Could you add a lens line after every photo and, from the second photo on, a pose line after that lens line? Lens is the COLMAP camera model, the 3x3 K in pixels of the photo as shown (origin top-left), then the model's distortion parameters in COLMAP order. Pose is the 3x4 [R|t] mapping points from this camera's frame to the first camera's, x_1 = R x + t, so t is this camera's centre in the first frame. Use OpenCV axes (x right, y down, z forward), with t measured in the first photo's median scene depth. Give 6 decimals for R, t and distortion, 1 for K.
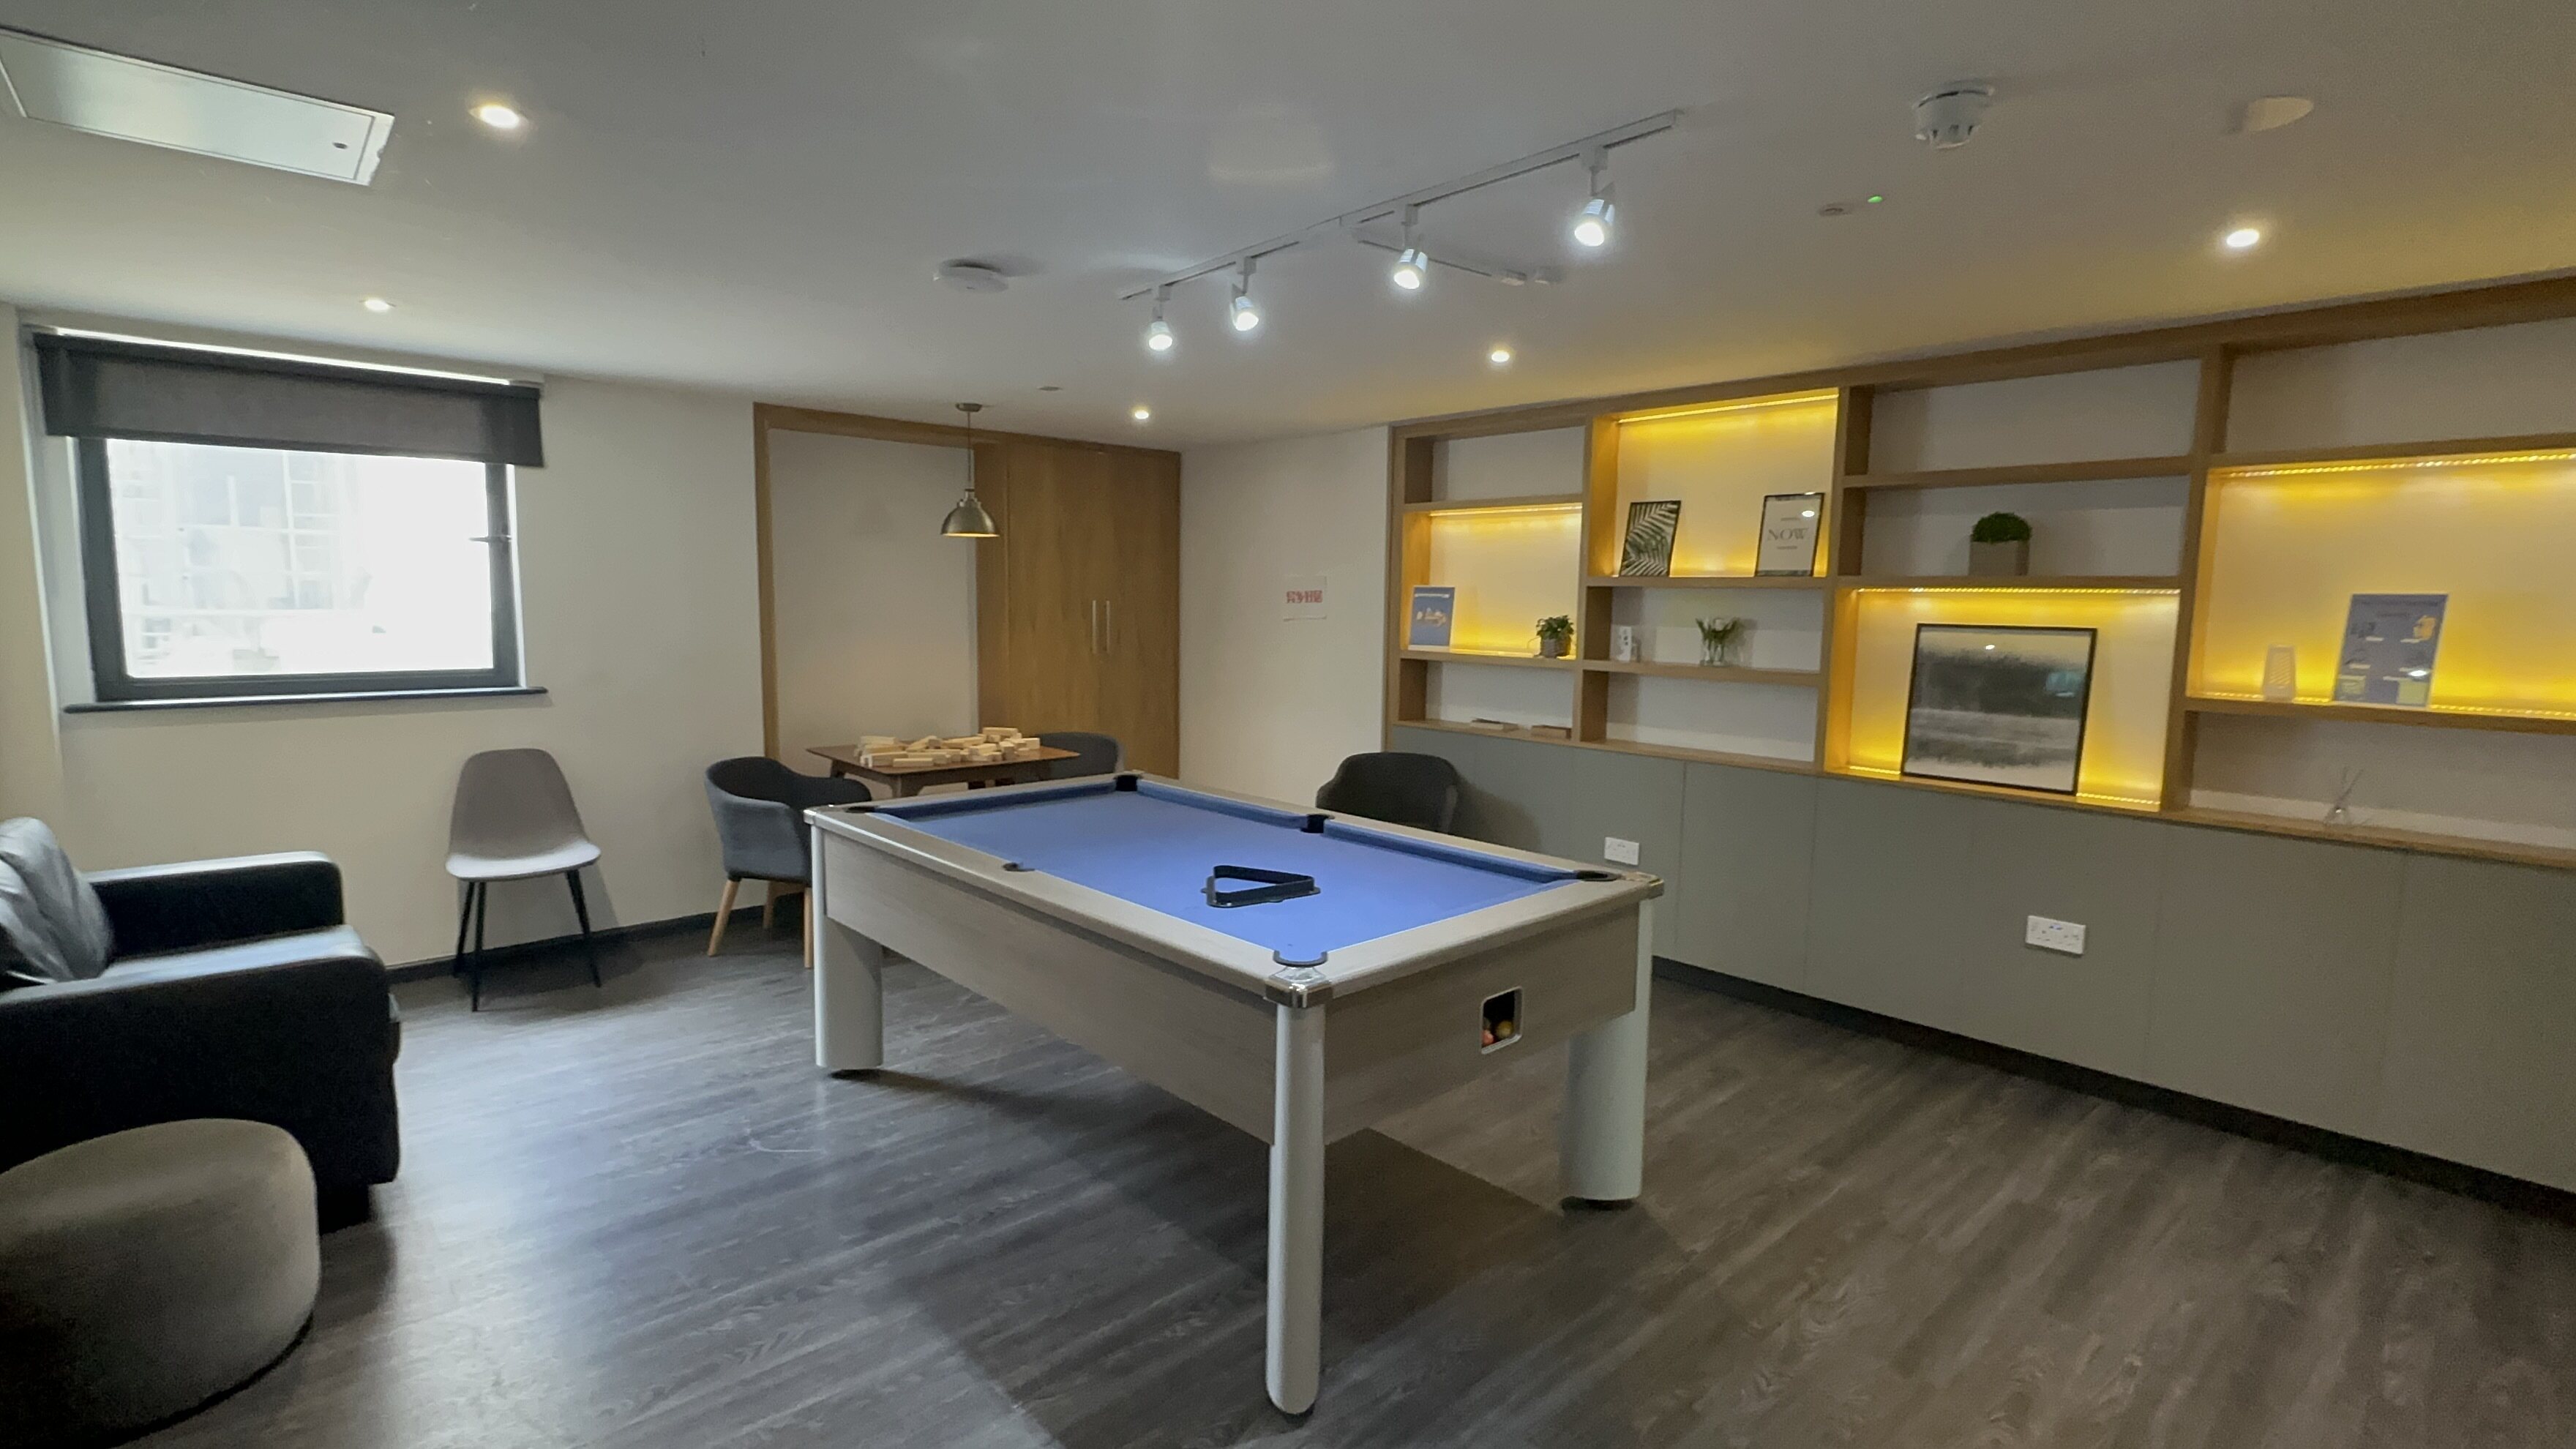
lens RADIAL K [[1170.1, 0, 1289.3], [0, 1170.1, 720.9], [0, 0, 1]] dist [-0.002452, -0.000555]
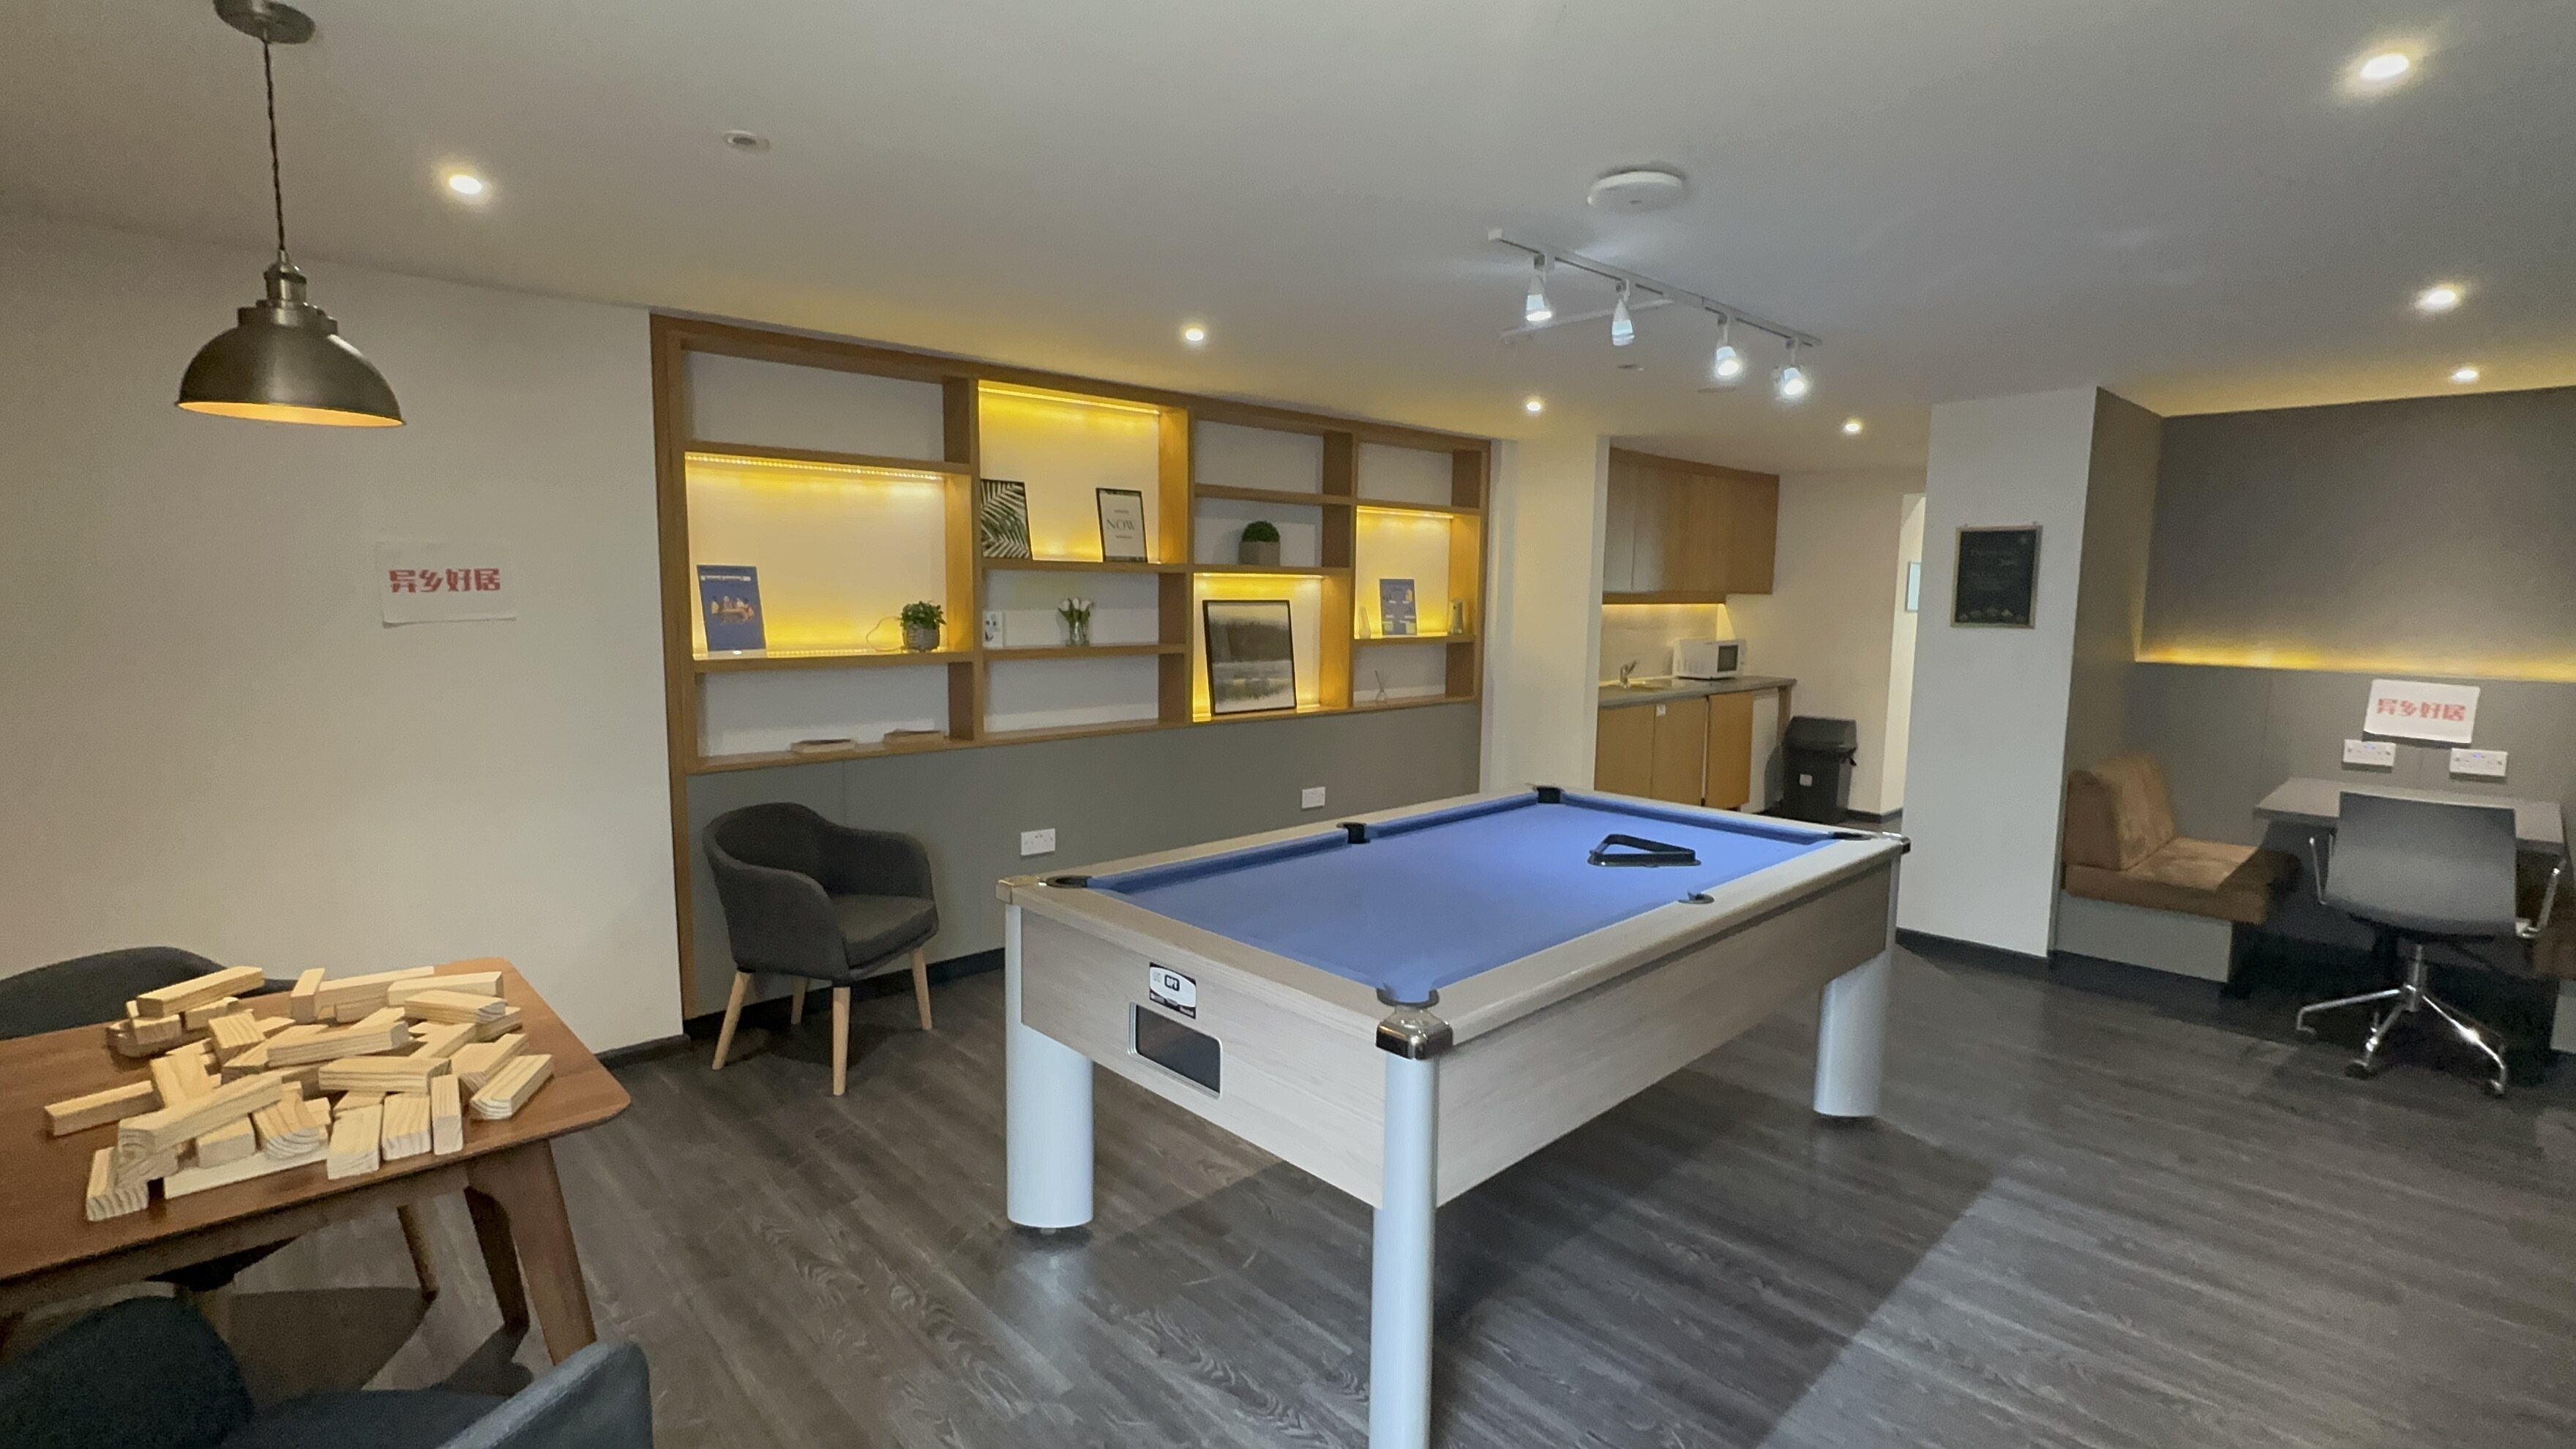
lens RADIAL K [[1170.1, 0, 1289.6], [0, 1170.1, 719.5], [0, 0, 1]] dist [-0.002452, -0.000555]
pose [[-0.013073, -0.130478, 0.991365, -0.780471], [0.092488, 0.987042, 0.131129, -0.113588], [-0.995628, 0.093404, -0.000836, 0.911925]]
